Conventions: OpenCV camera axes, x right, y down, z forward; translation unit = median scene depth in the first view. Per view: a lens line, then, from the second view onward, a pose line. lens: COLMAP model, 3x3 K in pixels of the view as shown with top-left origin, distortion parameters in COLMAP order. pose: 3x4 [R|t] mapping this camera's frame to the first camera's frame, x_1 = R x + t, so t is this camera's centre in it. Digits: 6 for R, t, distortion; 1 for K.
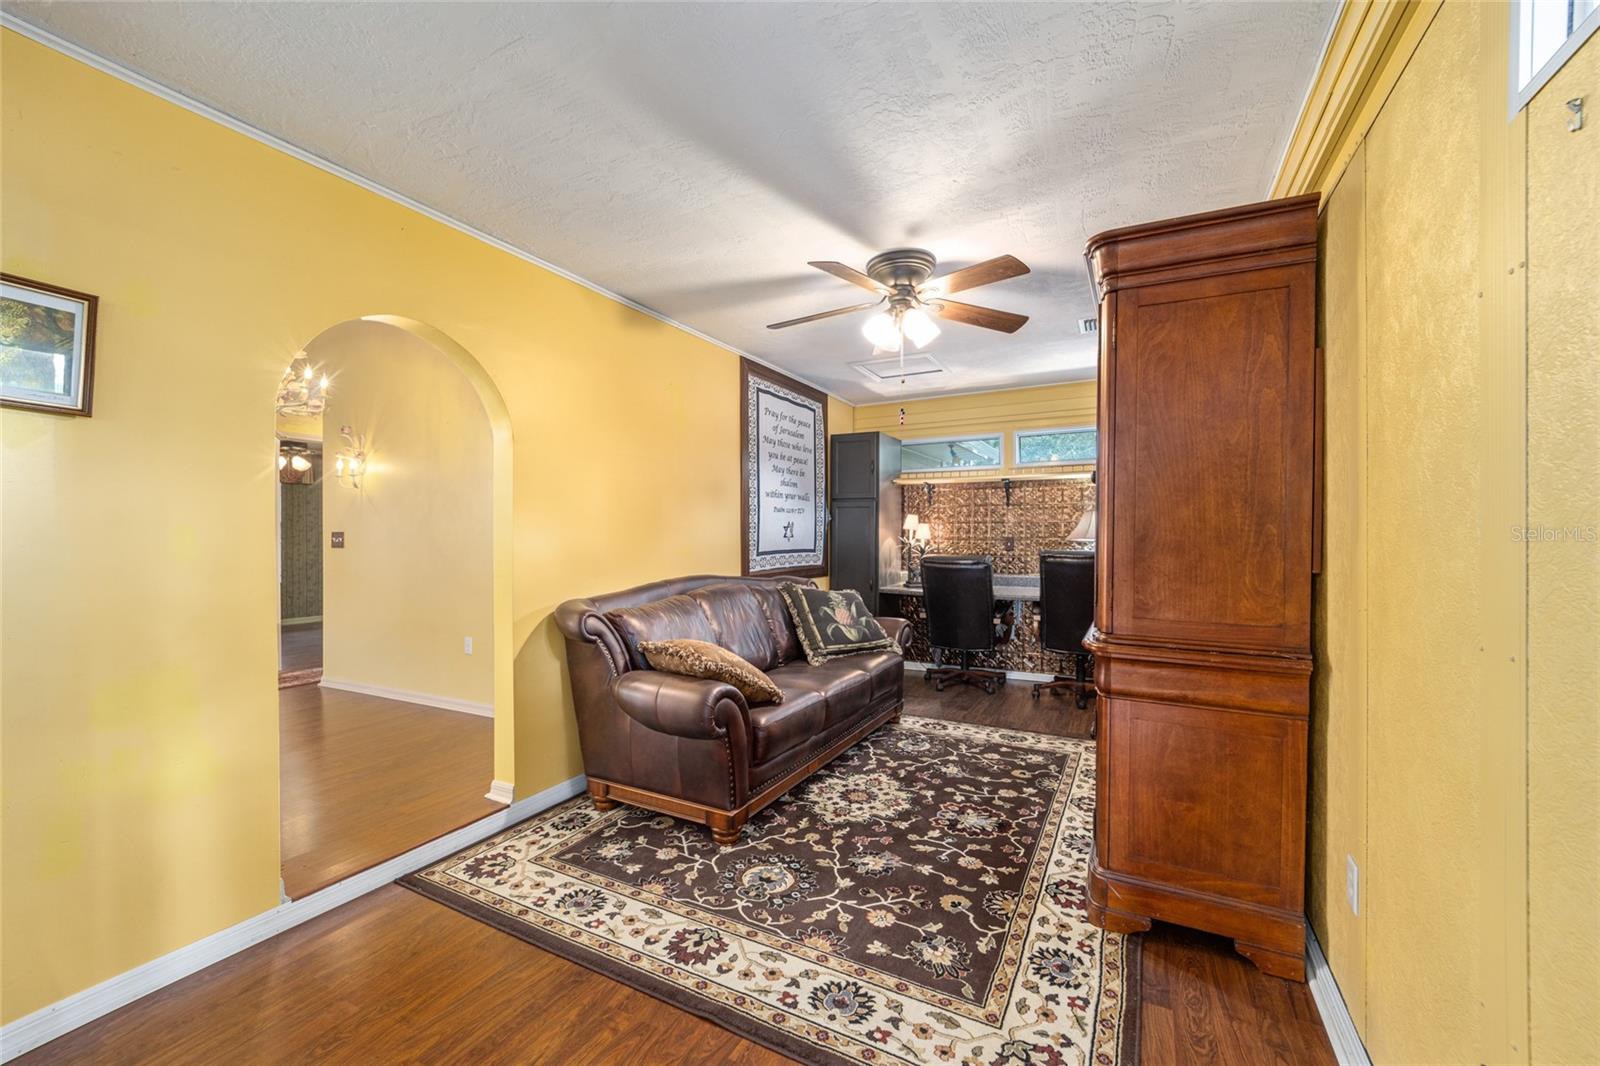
lens RADIAL K [[647.5, 0, 795.9], [0, 647.5, 535.5], [0, 0, 1]] dist [0.000731, -0.000421]
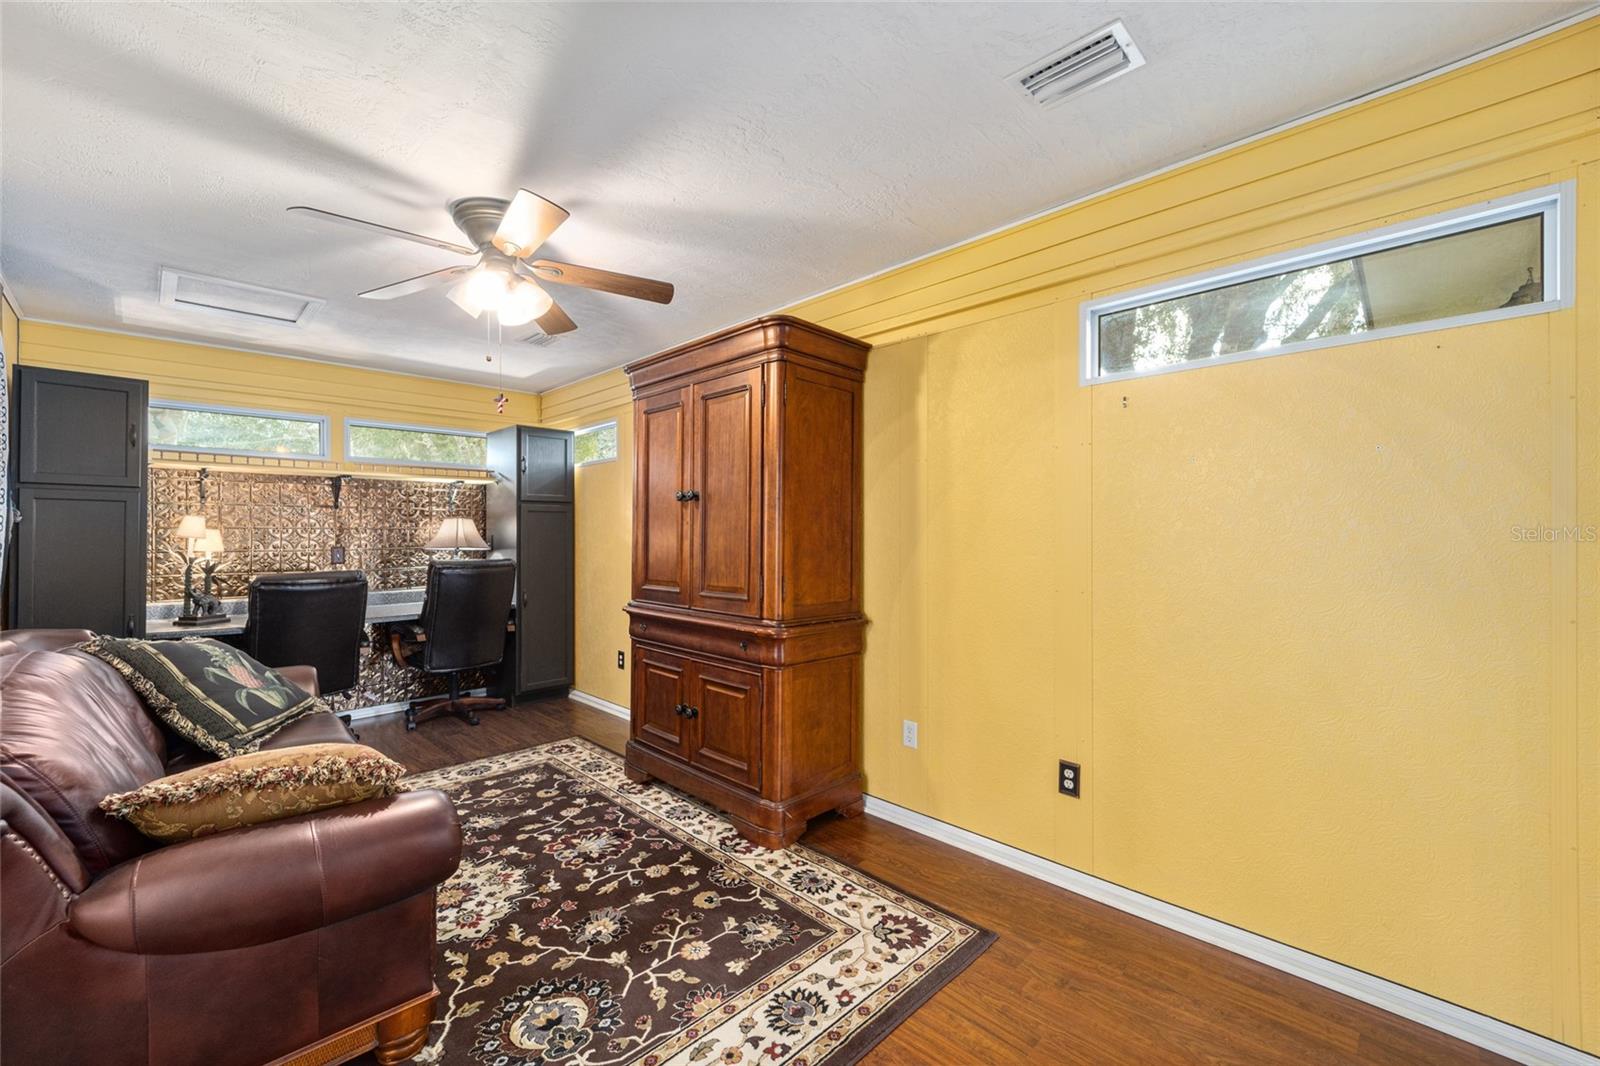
lens RADIAL K [[647.5, 0, 795.9], [0, 647.5, 535.5], [0, 0, 1]] dist [0.000731, -0.000421]
pose [[0.286160, 0.000496, 0.958182, -0.580763], [0.005682, 0.999981, -0.002214, -0.013387], [-0.958165, 0.006078, 0.286152, 0.456440]]
